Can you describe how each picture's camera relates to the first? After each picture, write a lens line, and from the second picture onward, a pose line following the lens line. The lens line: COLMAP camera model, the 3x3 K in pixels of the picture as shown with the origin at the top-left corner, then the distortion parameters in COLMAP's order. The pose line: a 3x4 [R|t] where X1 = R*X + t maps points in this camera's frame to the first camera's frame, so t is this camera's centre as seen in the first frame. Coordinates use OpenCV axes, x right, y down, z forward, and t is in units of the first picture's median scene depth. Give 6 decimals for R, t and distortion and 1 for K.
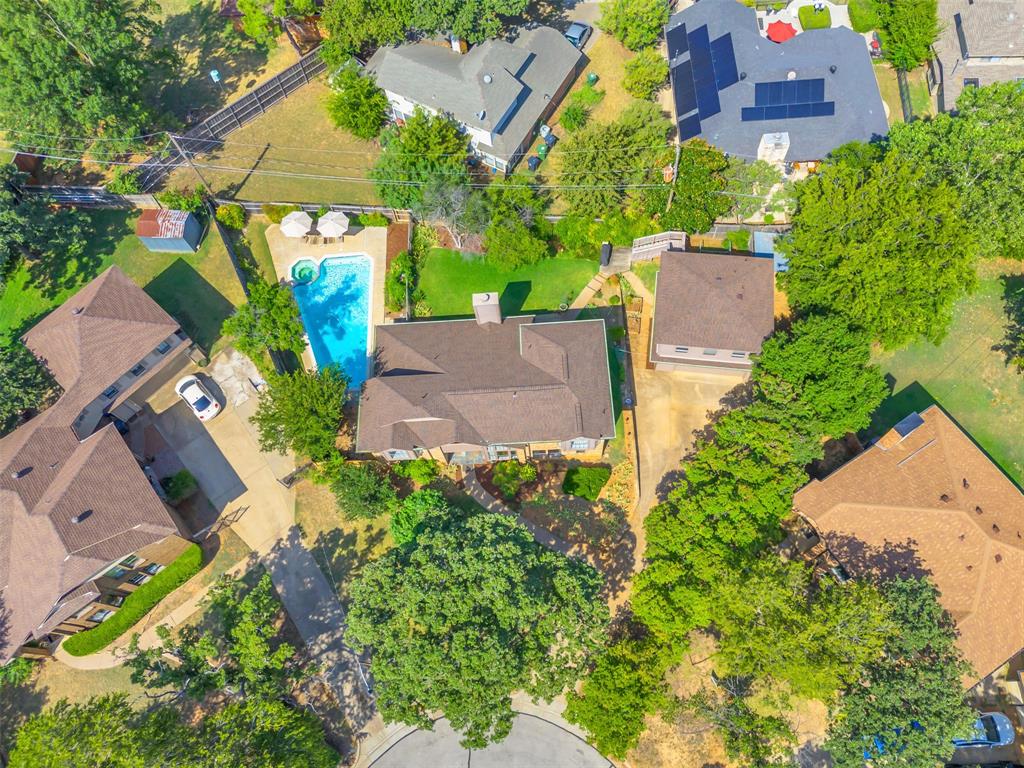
lens RADIAL K [[750.9, 0, 512.0], [0, 750.9, 384.0], [0, 0, 1]] dist [0.048463, -0.044357]
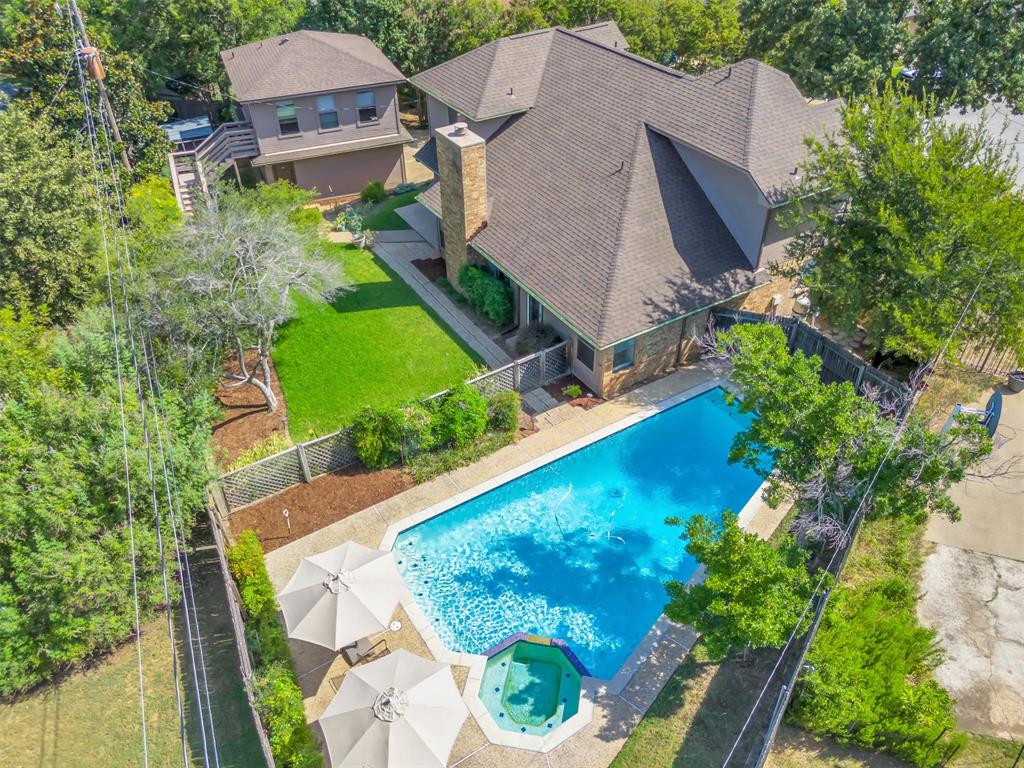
lens RADIAL K [[750.9, 0, 512.0], [0, 750.9, 384.0], [0, 0, 1]] dist [0.048463, -0.044357]
pose [[-0.491861, -0.497905, 0.714257, -0.450715], [0.826207, -0.008098, 0.563308, -0.337156], [-0.274689, 0.867194, 0.415356, 0.881445]]
